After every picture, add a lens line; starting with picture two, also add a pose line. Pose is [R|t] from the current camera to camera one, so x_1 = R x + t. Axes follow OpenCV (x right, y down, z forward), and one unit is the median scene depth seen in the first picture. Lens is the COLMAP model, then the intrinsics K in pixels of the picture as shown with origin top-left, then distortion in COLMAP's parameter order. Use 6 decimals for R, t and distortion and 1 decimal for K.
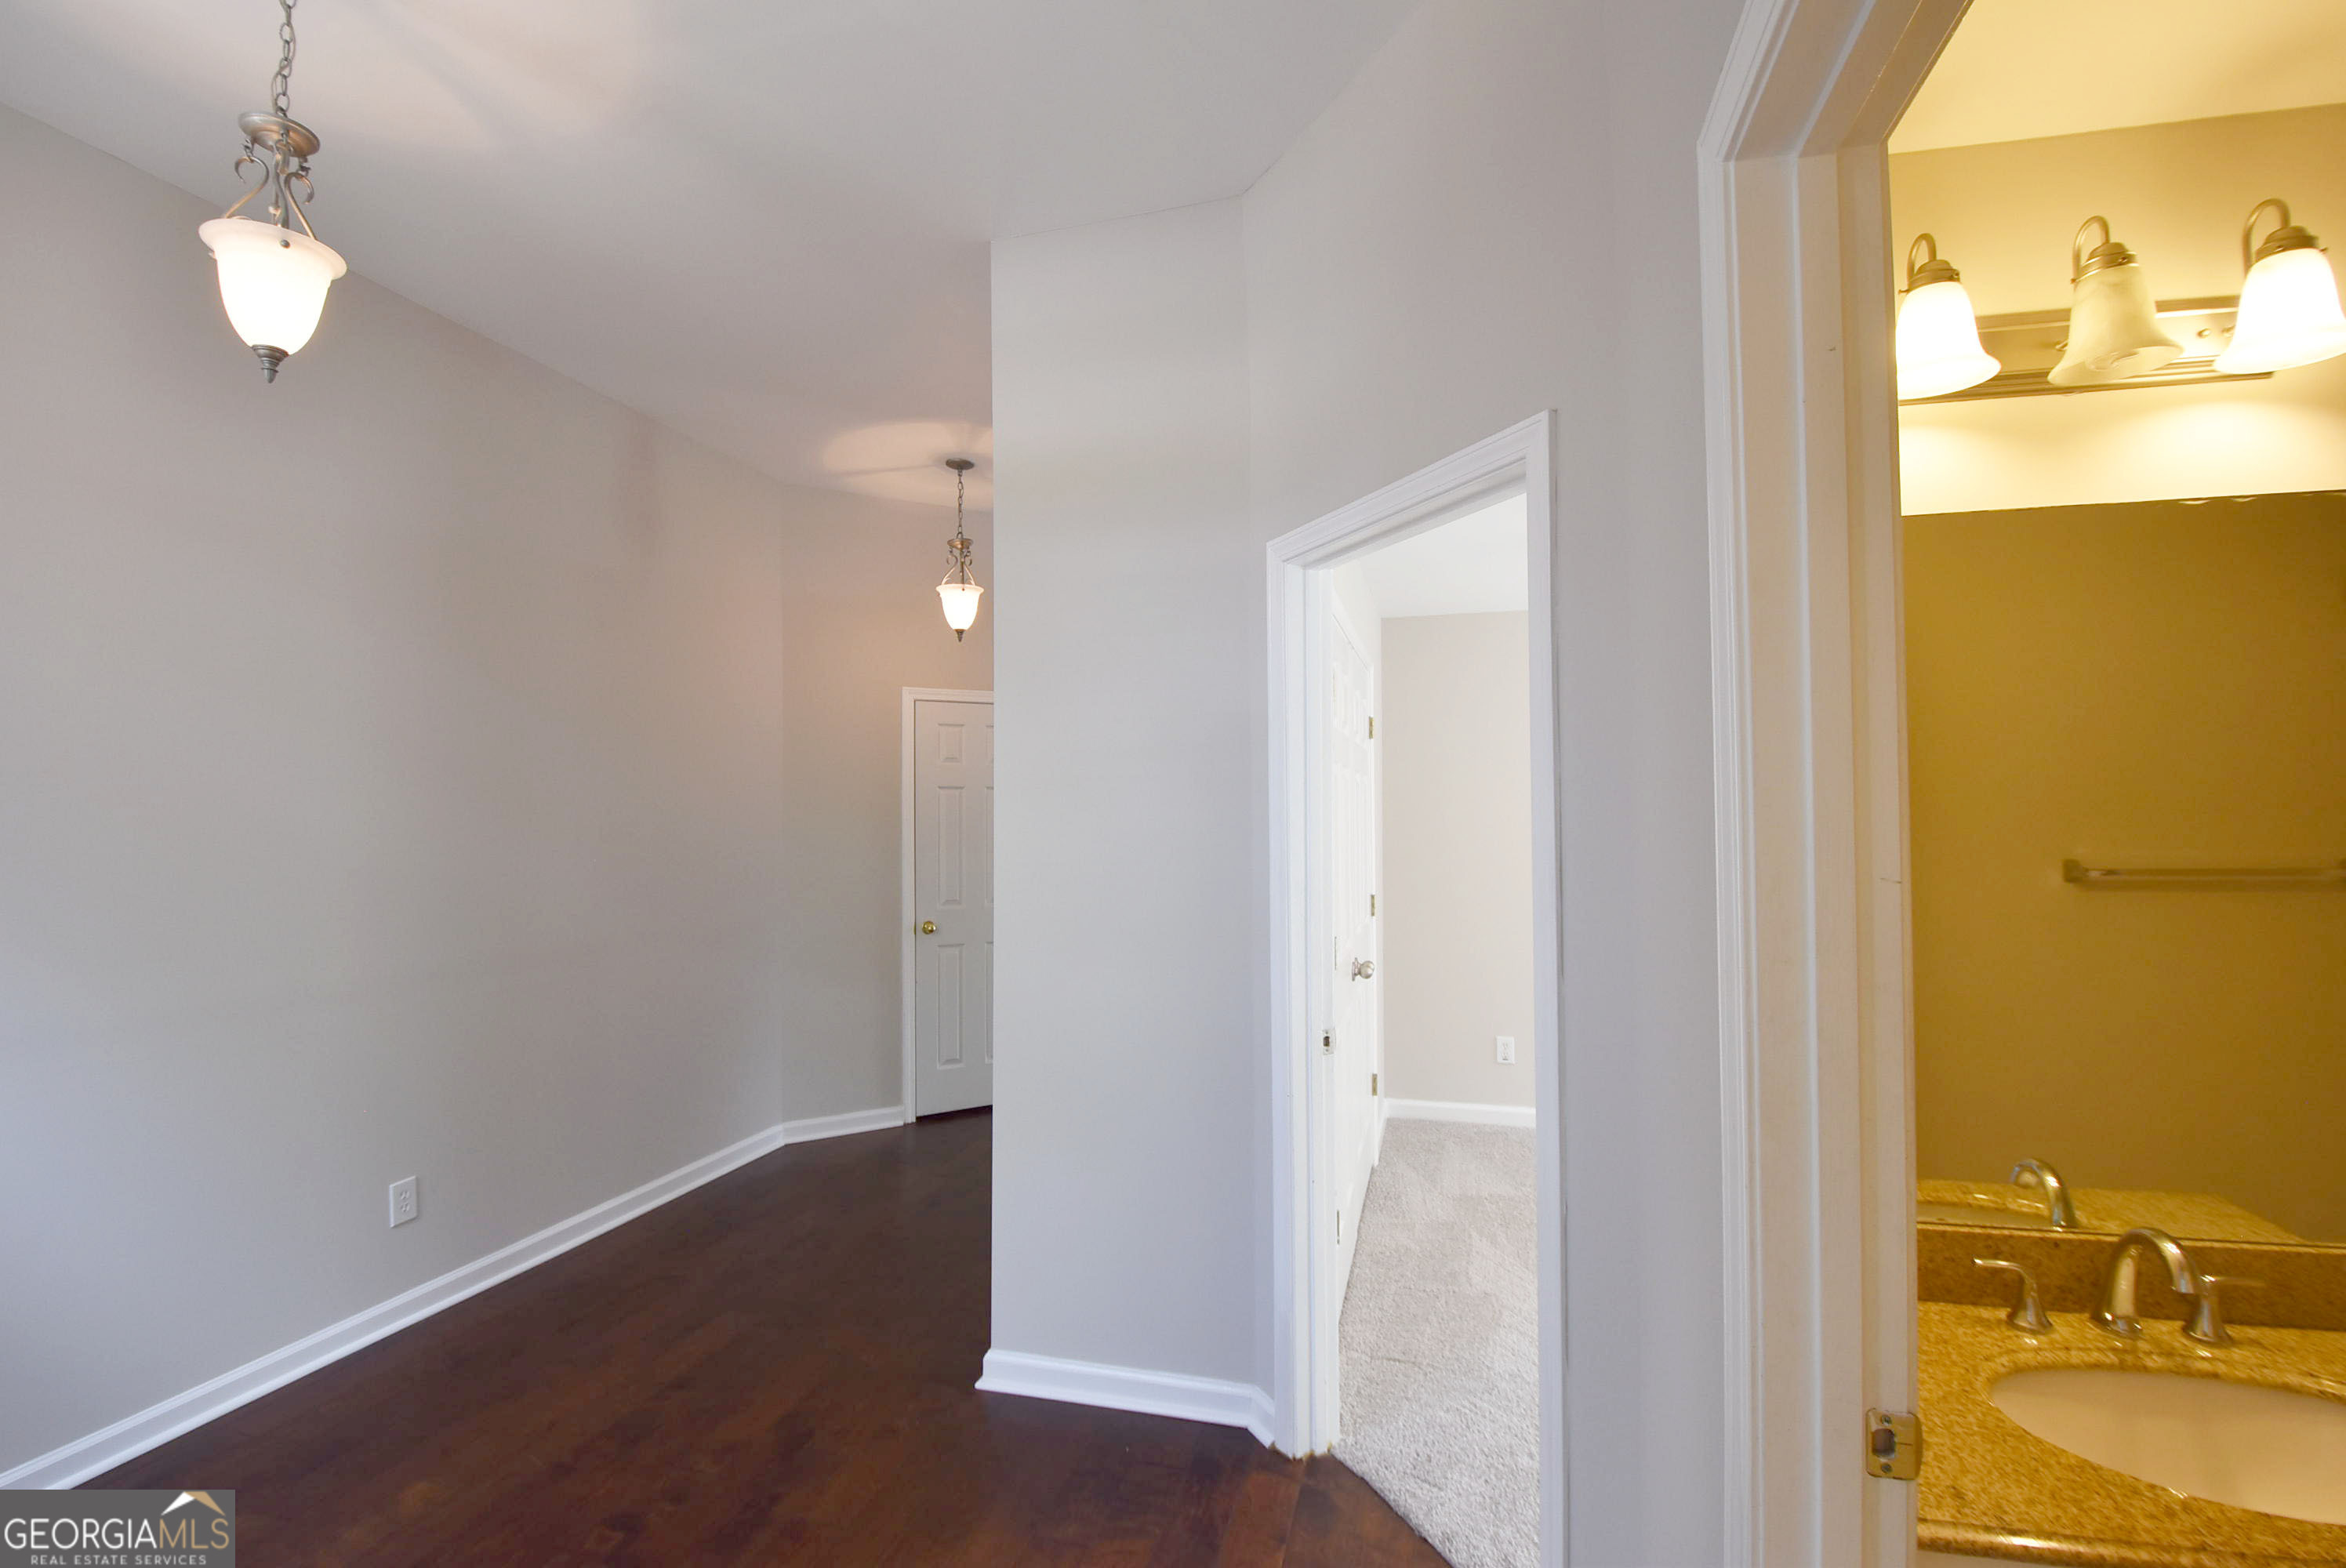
lens RADIAL K [[1032.1, 0, 1176.4], [0, 1032.1, 779.4], [0, 0, 1]] dist [0.009502, -0.018904]
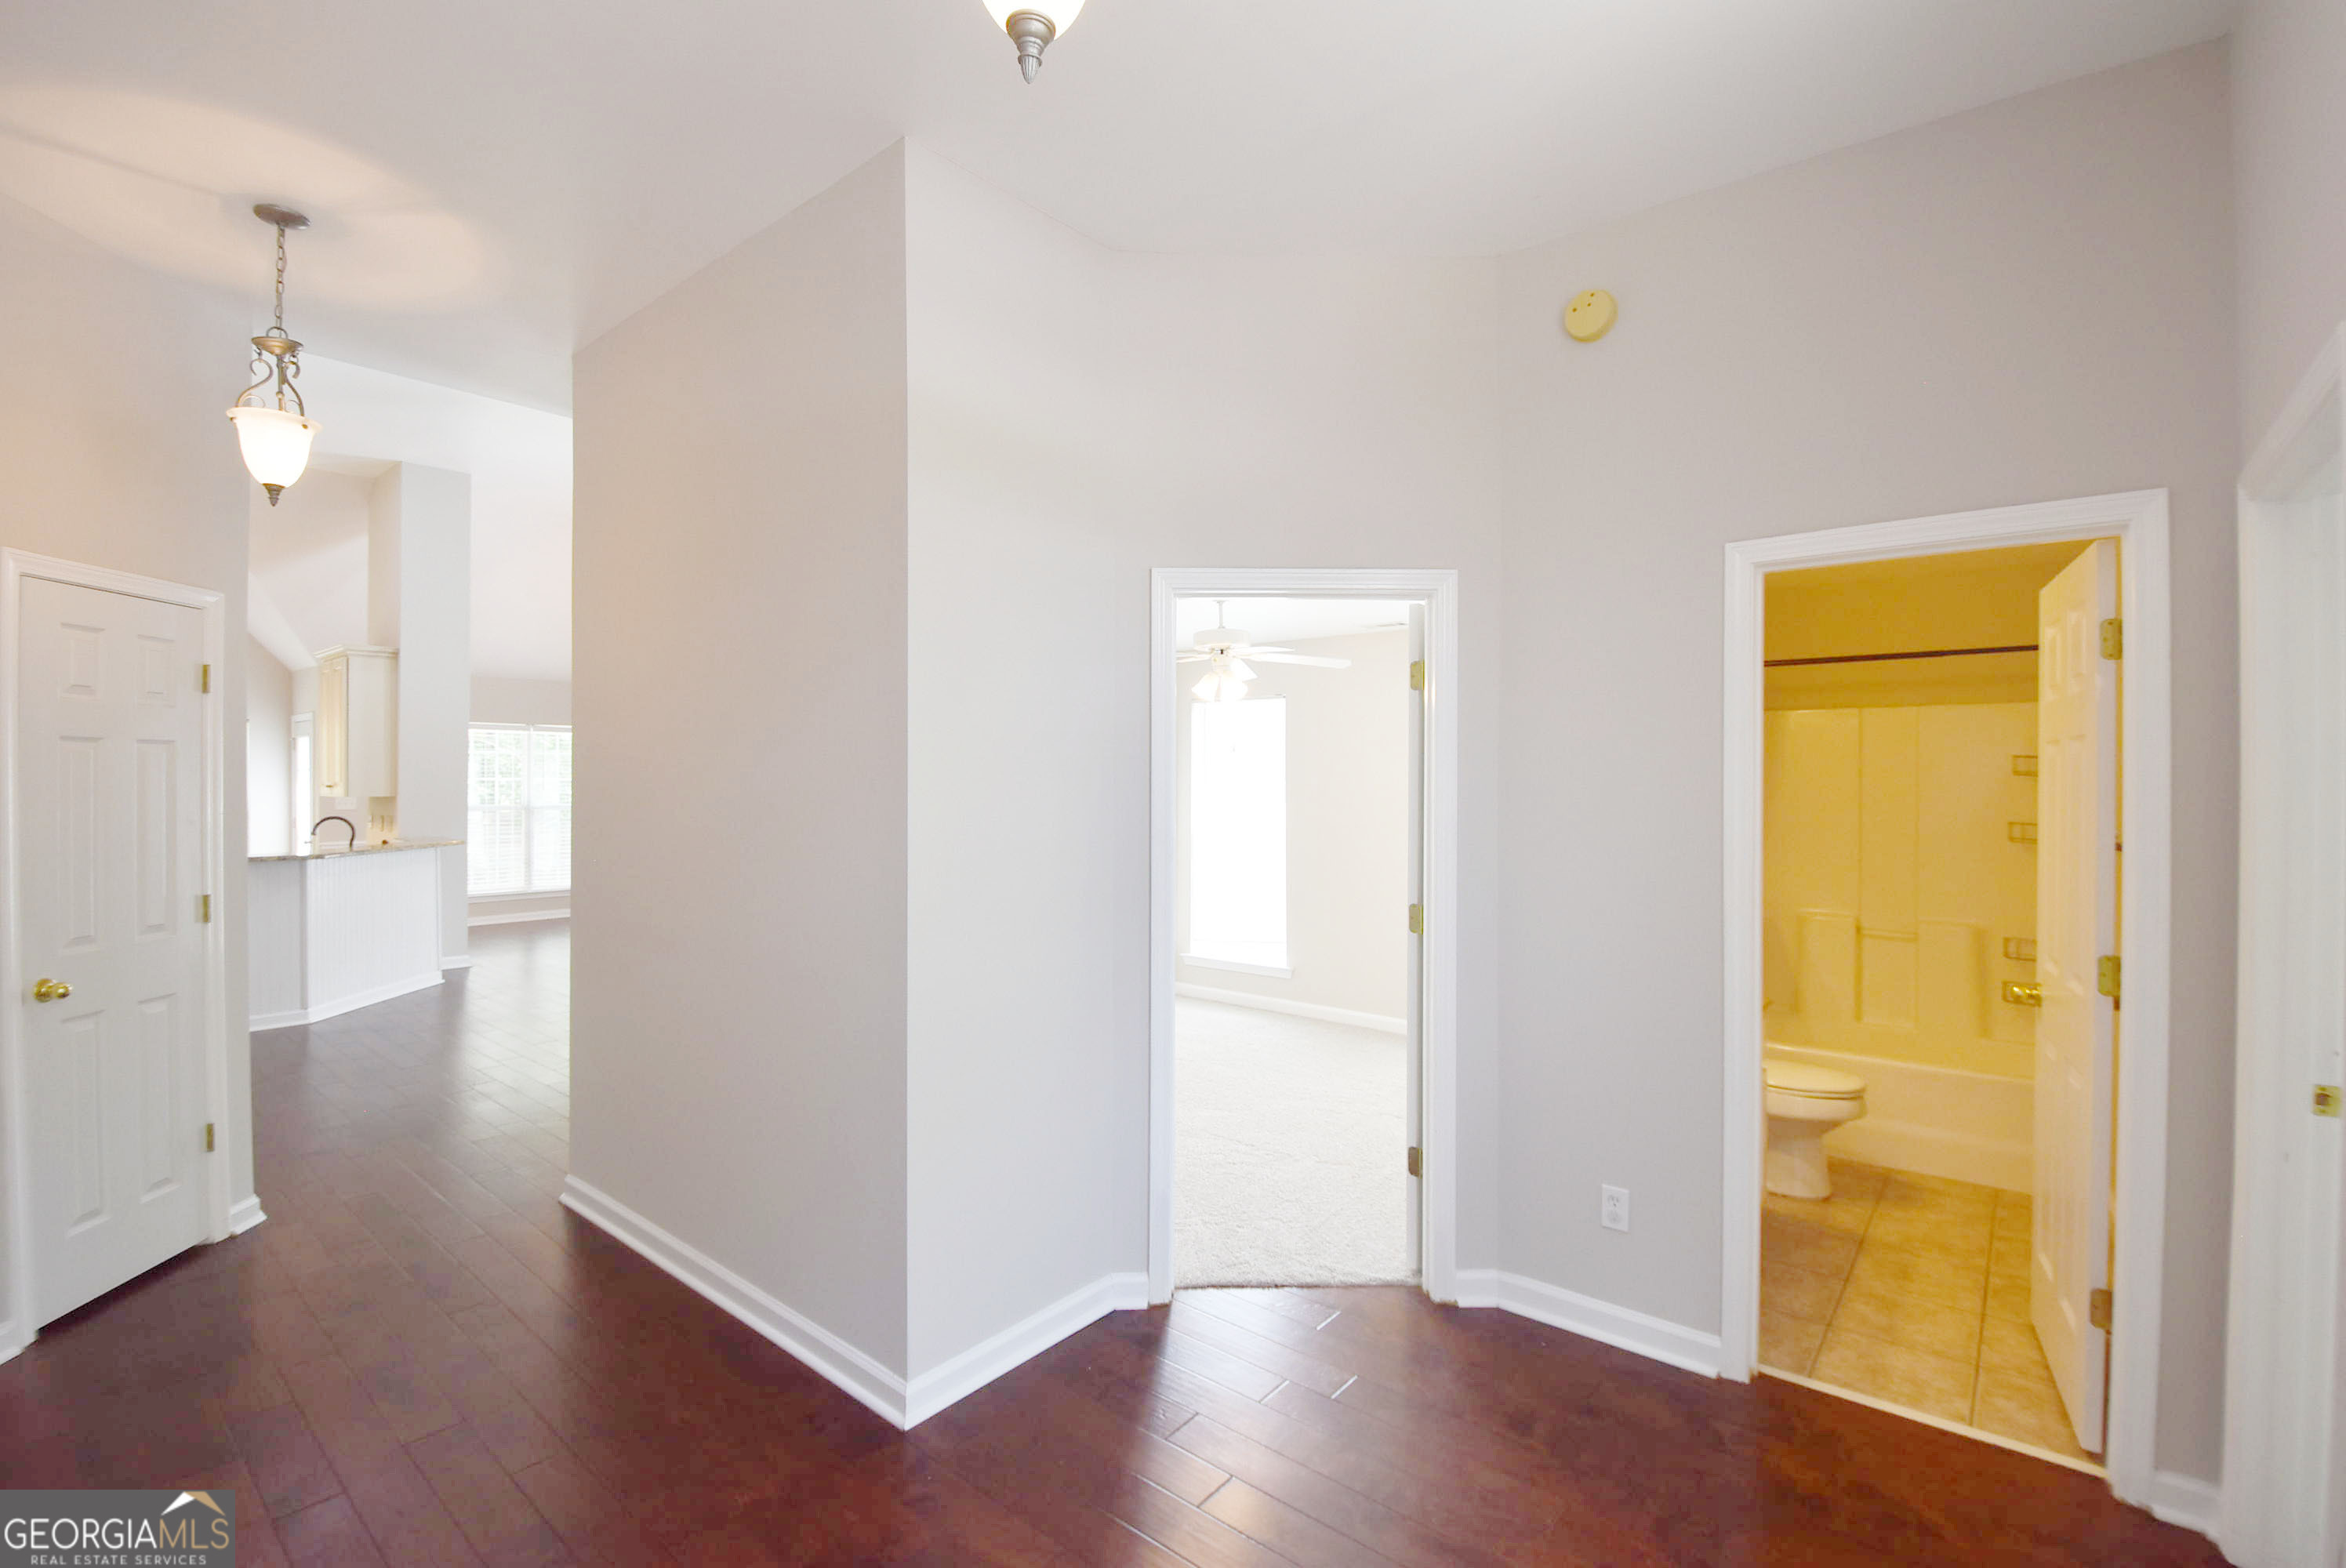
lens RADIAL K [[1029.9, 0, 1176.4], [0, 1029.9, 781.7], [0, 0, 1]] dist [0.007520, -0.019156]
pose [[0.418196, 0.003444, 0.908350, -0.842957], [-0.036435, 0.999252, 0.012985, 0.004197], [-0.907626, -0.038526, 0.418008, 0.401954]]
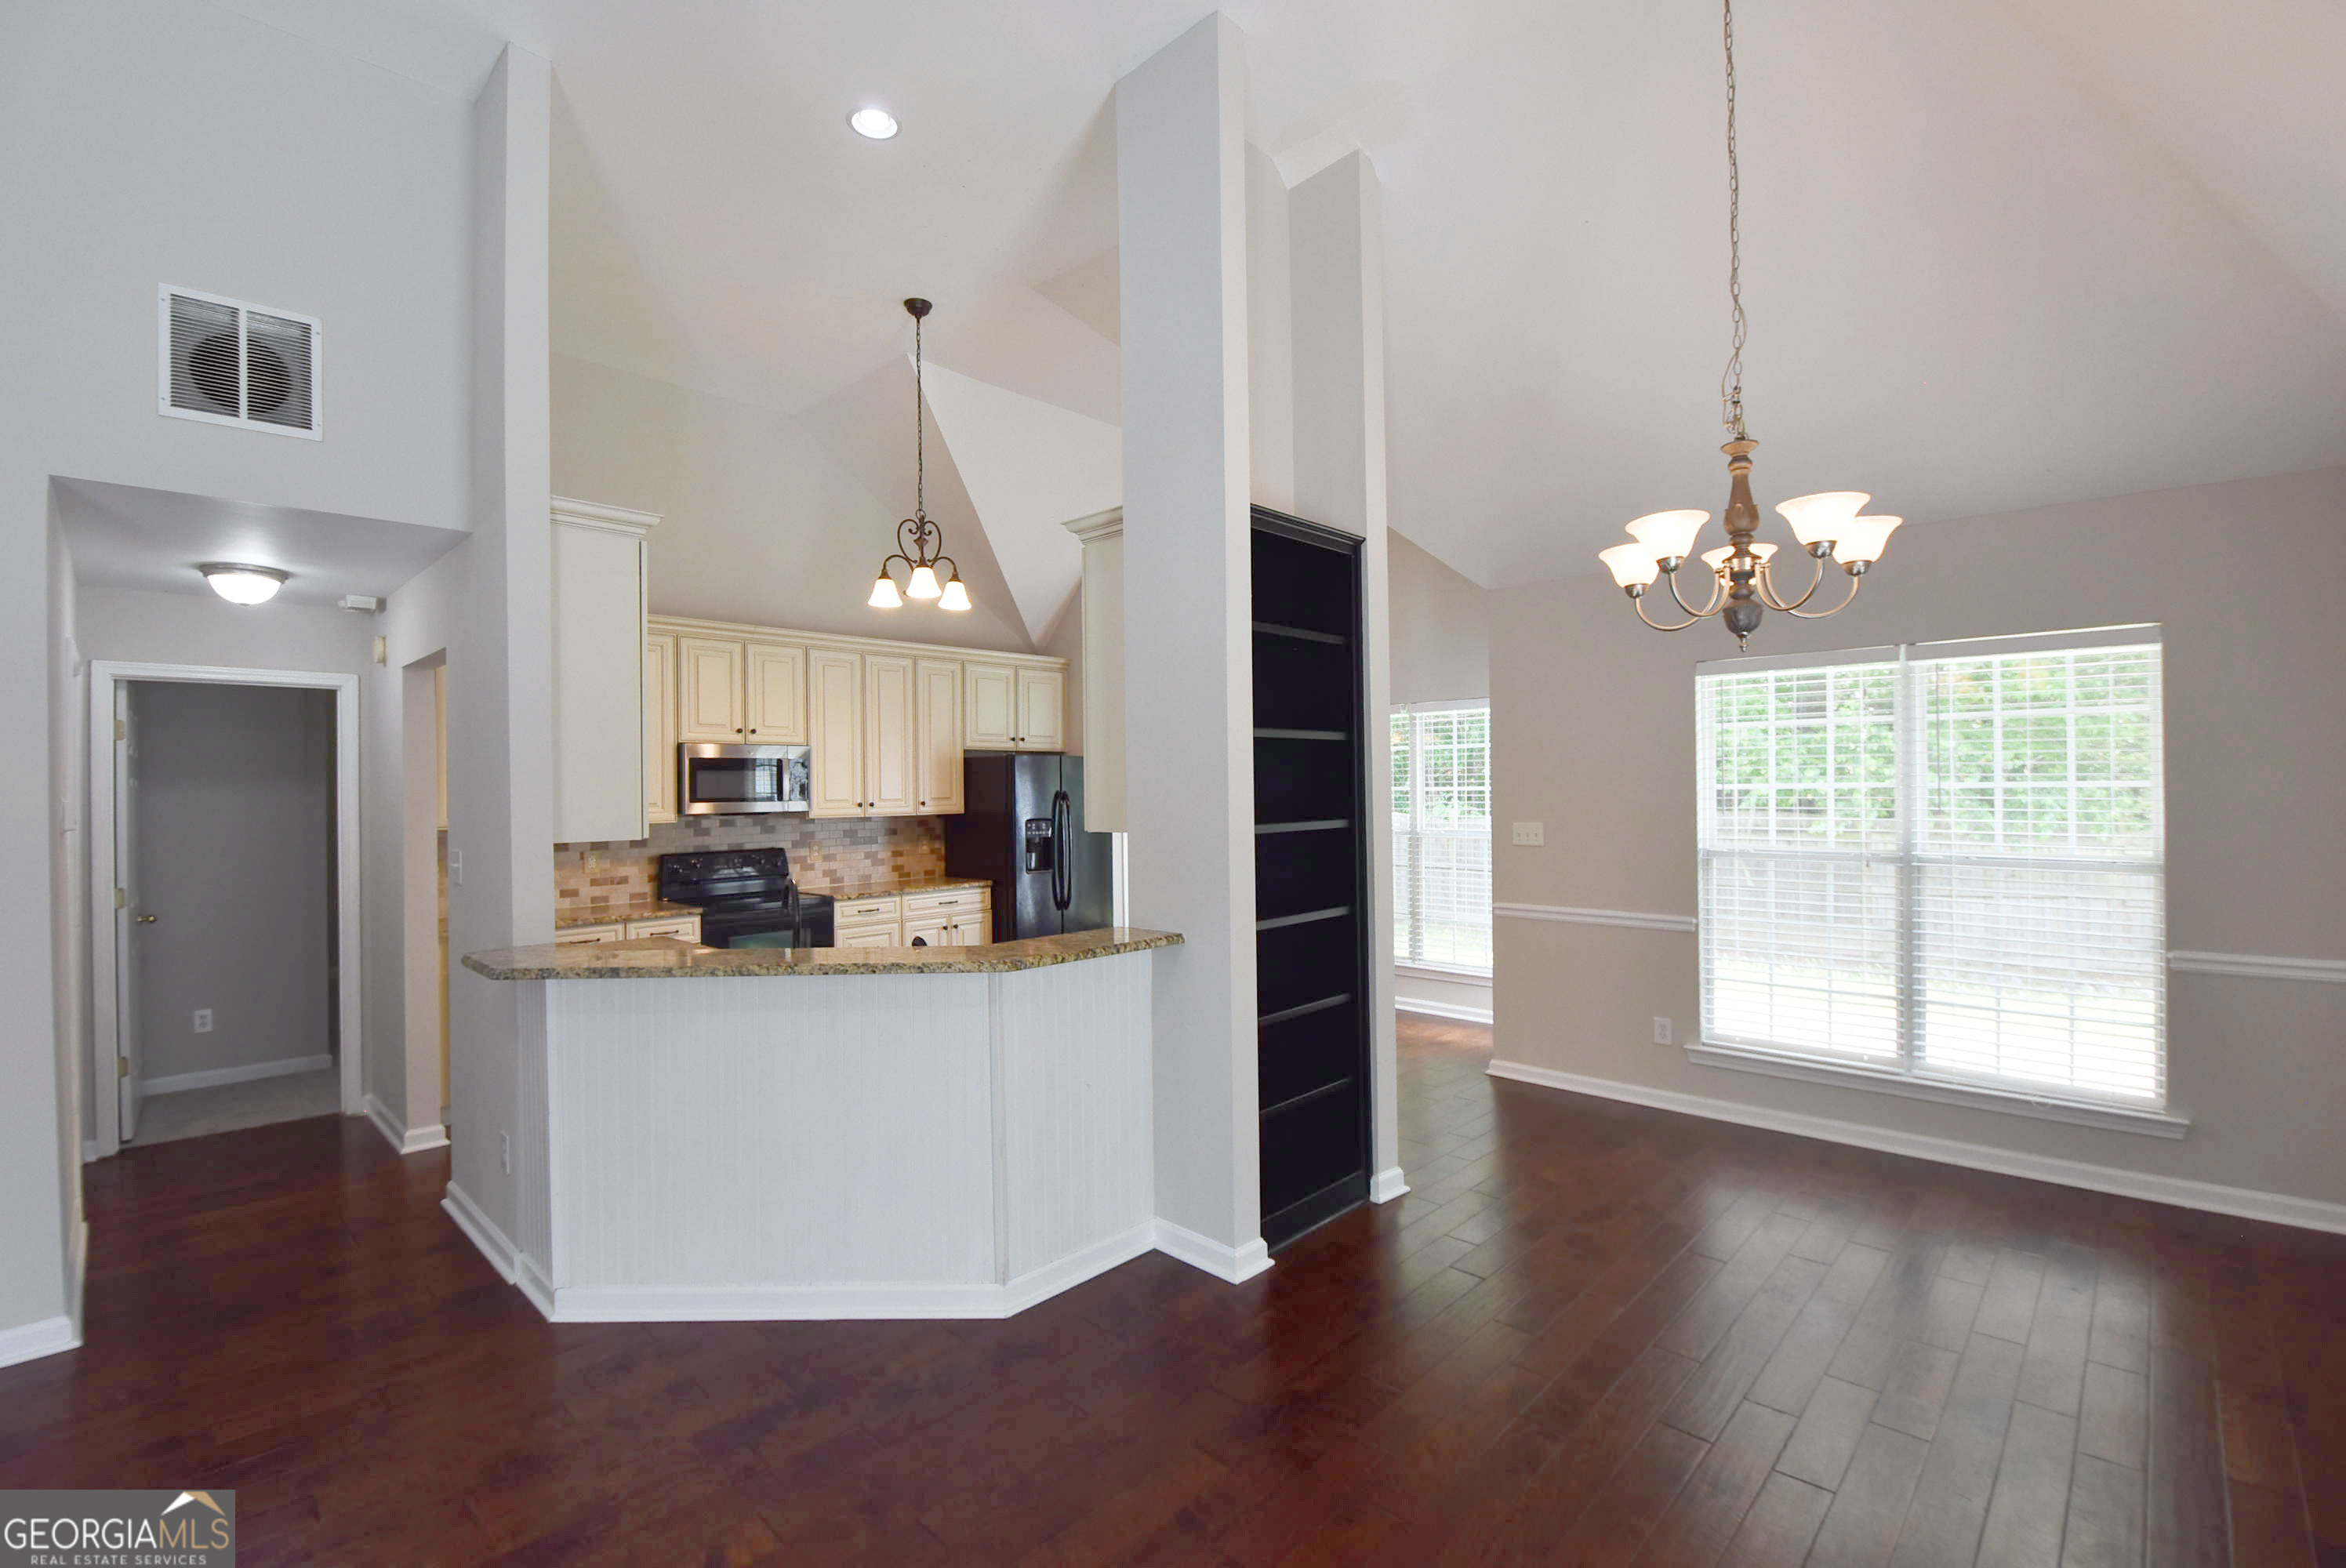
lens RADIAL K [[1029.9, 0, 1176.4], [0, 1029.9, 781.7], [0, 0, 1]] dist [0.007520, -0.019156]
pose [[0.877148, -0.010713, -0.480100, 1.452758], [0.025499, 0.999380, 0.024286, 0.064809], [0.479542, -0.033545, 0.876878, 2.412305]]
